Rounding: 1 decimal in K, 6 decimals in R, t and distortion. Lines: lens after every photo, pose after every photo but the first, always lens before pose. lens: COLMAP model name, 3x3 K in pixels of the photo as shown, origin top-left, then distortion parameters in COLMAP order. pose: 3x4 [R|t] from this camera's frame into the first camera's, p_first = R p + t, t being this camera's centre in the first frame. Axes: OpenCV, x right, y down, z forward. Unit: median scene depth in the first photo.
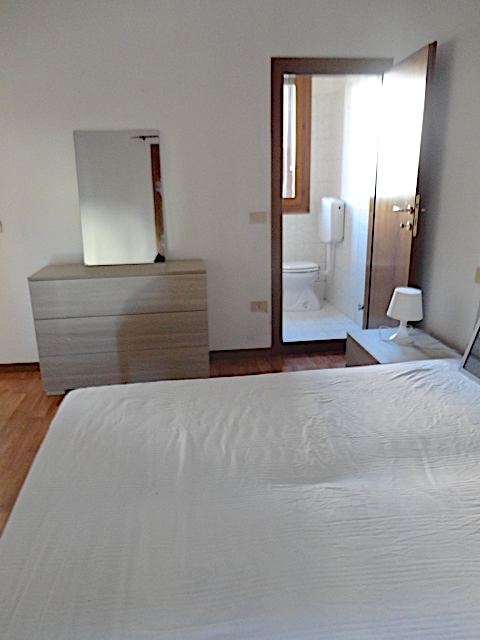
lens RADIAL K [[472.6, 0, 240.0], [0, 472.6, 320.0], [0, 0, 1]] dist [-0.004360, 0.007680]
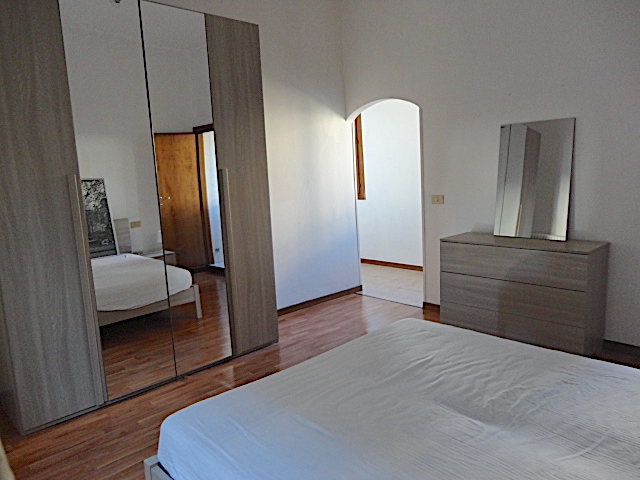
lens RADIAL K [[472.6, 0, 323.7], [0, 472.6, 242.6], [0, 0, 1]] dist [-0.004360, 0.007680]
pose [[0.599881, 0.120597, -0.790948, 0.374884], [-0.202282, 0.979319, -0.004100, -0.007309], [0.774096, 0.162454, 0.611869, -0.051960]]
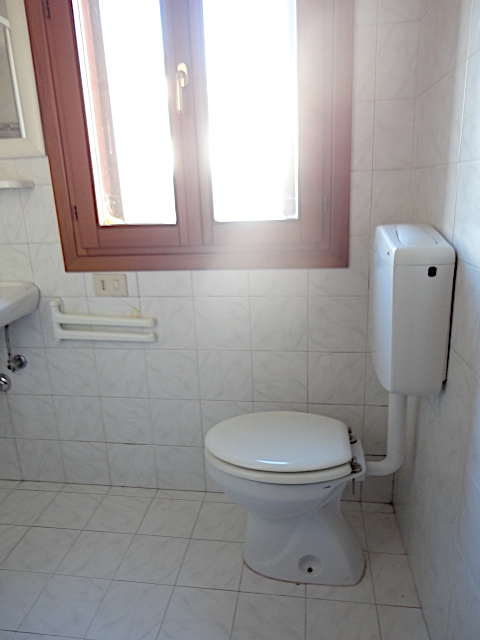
lens RADIAL K [[472.6, 0, 240.0], [0, 472.6, 320.0], [0, 0, 1]] dist [-0.004360, 0.007680]
pose [[0.963198, 0.060574, -0.261880, 0.240119], [-0.059232, 0.998159, 0.013022, -0.279254], [0.262187, 0.002969, 0.965013, 0.981622]]
